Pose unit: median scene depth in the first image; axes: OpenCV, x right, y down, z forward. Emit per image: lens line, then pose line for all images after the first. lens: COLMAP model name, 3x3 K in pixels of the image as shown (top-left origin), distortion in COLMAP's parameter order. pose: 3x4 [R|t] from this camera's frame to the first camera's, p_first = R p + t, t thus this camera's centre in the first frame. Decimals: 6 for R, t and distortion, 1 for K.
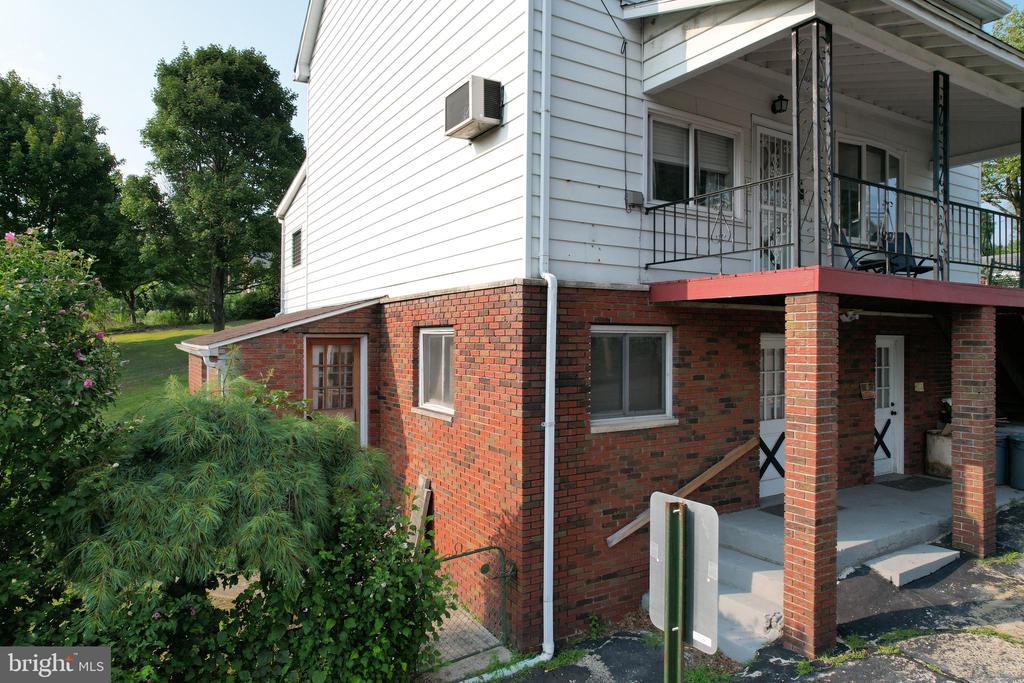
lens RADIAL K [[656.1, 0, 516.6], [0, 656.1, 341.8], [0, 0, 1]] dist [-0.072963, 0.065526]
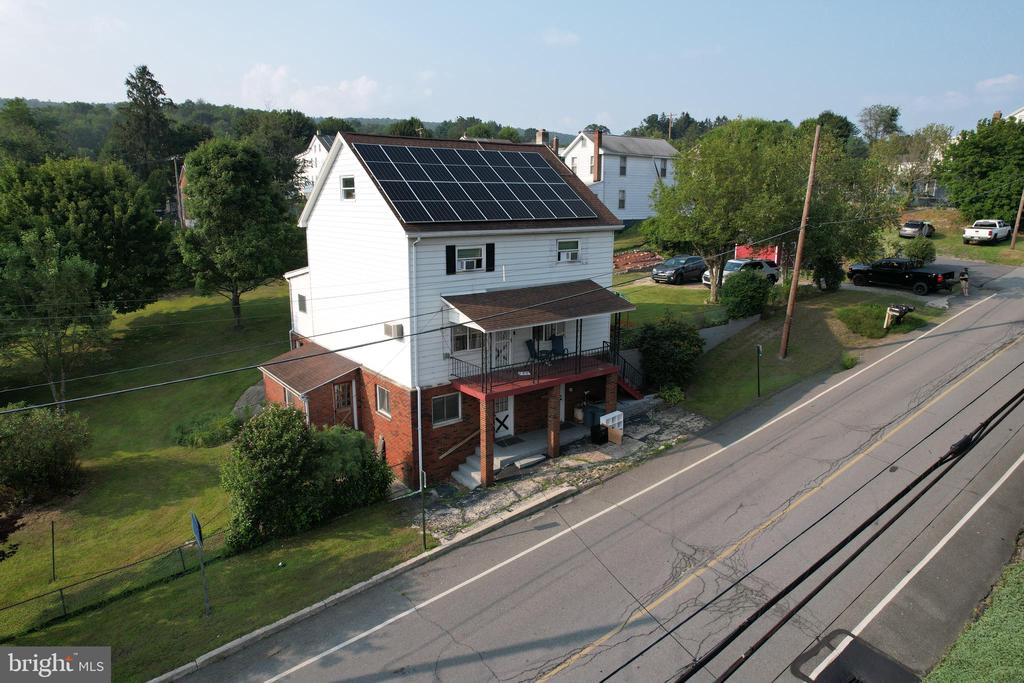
lens RADIAL K [[656.1, 0, 516.6], [0, 656.1, 341.8], [0, 0, 1]] dist [-0.072963, 0.065526]
pose [[0.993316, -0.023370, 0.113039, 0.169351], [-0.001870, 0.975904, 0.218194, -1.023066], [-0.115415, -0.216947, 0.969337, -2.204174]]
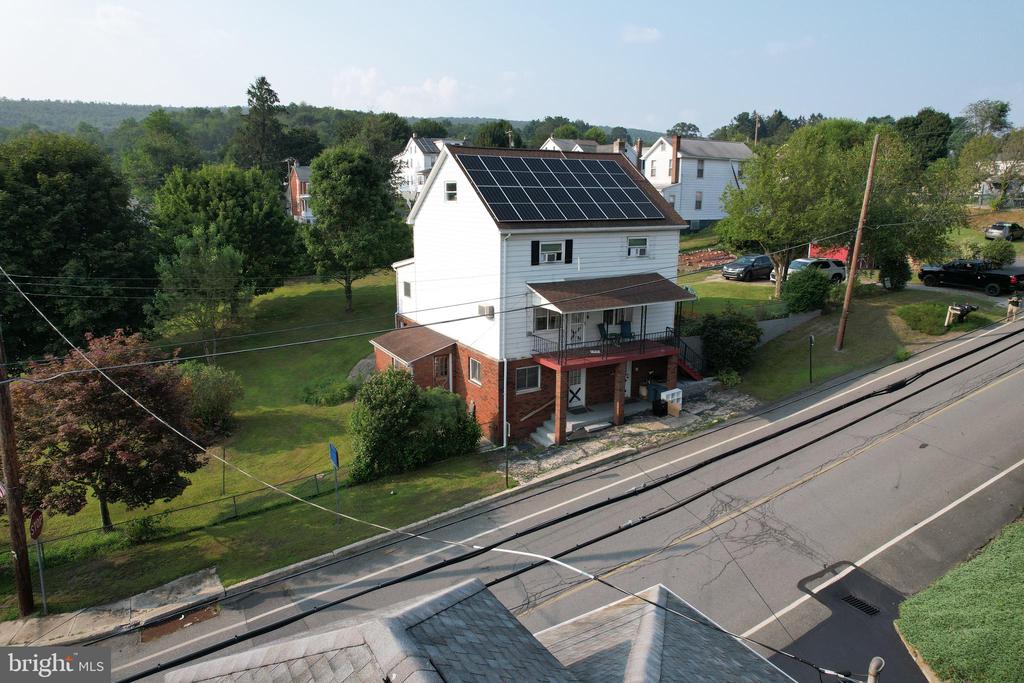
lens RADIAL K [[656.1, 0, 516.6], [0, 656.1, 341.8], [0, 0, 1]] dist [-0.072963, 0.065526]
pose [[0.999914, 0.006559, -0.011332, 0.158195], [-0.003889, 0.975201, 0.221288, -1.053761], [0.012503, -0.221225, 0.975143, -2.817496]]
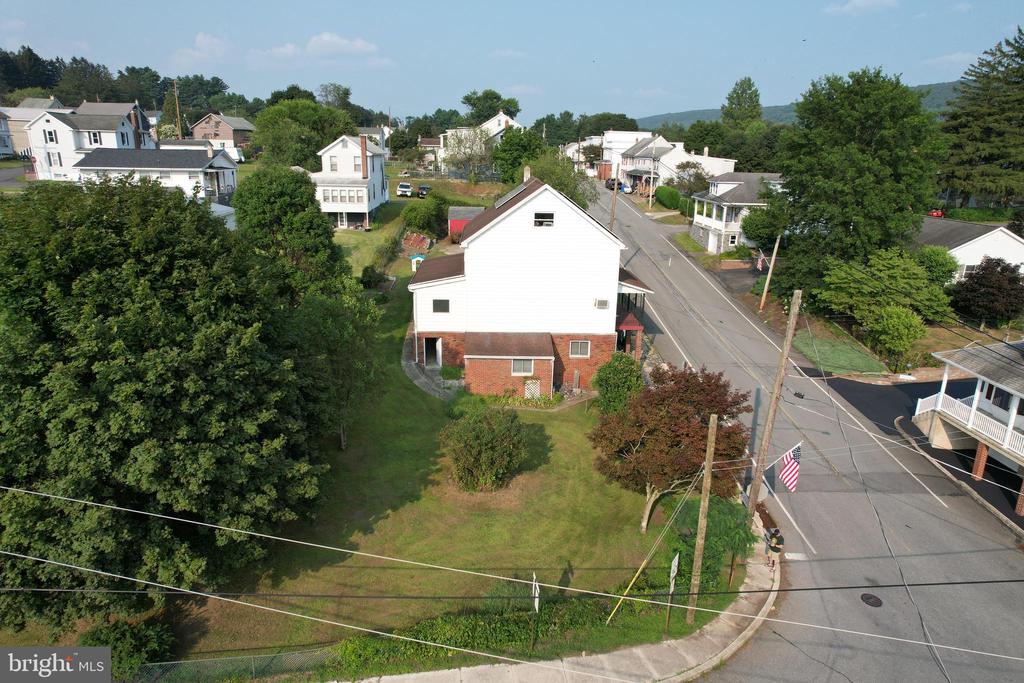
lens RADIAL K [[656.1, 0, 516.6], [0, 656.1, 341.8], [0, 0, 1]] dist [-0.072963, 0.065526]
pose [[0.478086, -0.239249, 0.845100, -5.241416], [-0.022187, 0.958588, 0.283930, -1.626138], [-0.878033, -0.154493, 0.452980, -0.913287]]
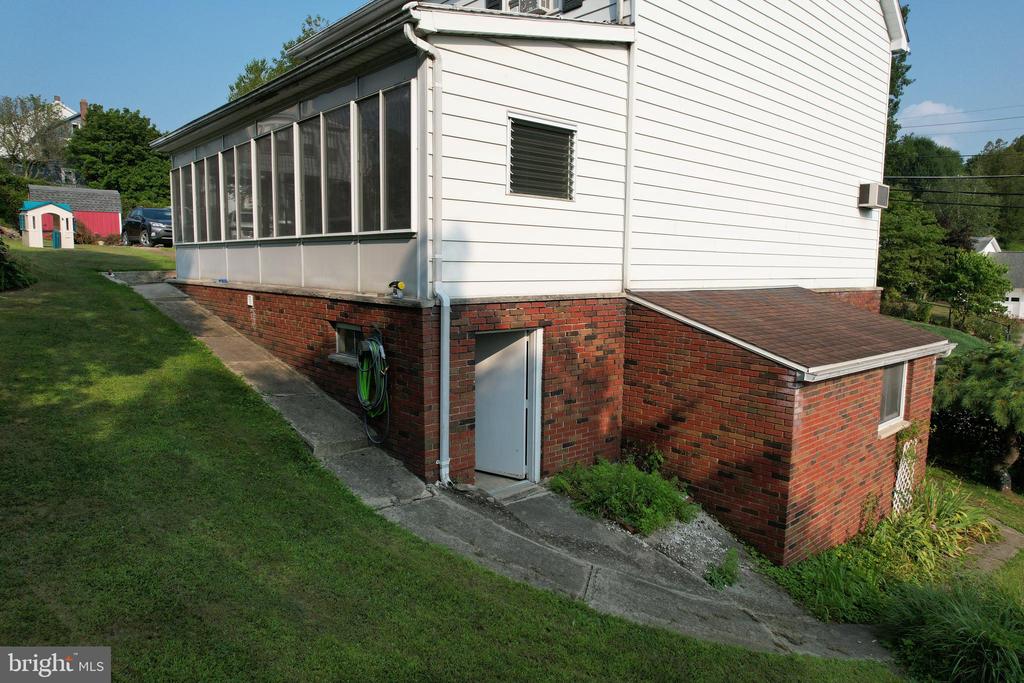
lens RADIAL K [[656.1, 0, 516.6], [0, 656.1, 341.8], [0, 0, 1]] dist [-0.072963, 0.065526]
pose [[-0.180926, -0.122653, 0.975819, -1.836425], [-0.015845, 0.992428, 0.121803, -0.151510], [-0.983369, 0.006576, -0.181500, 2.470213]]
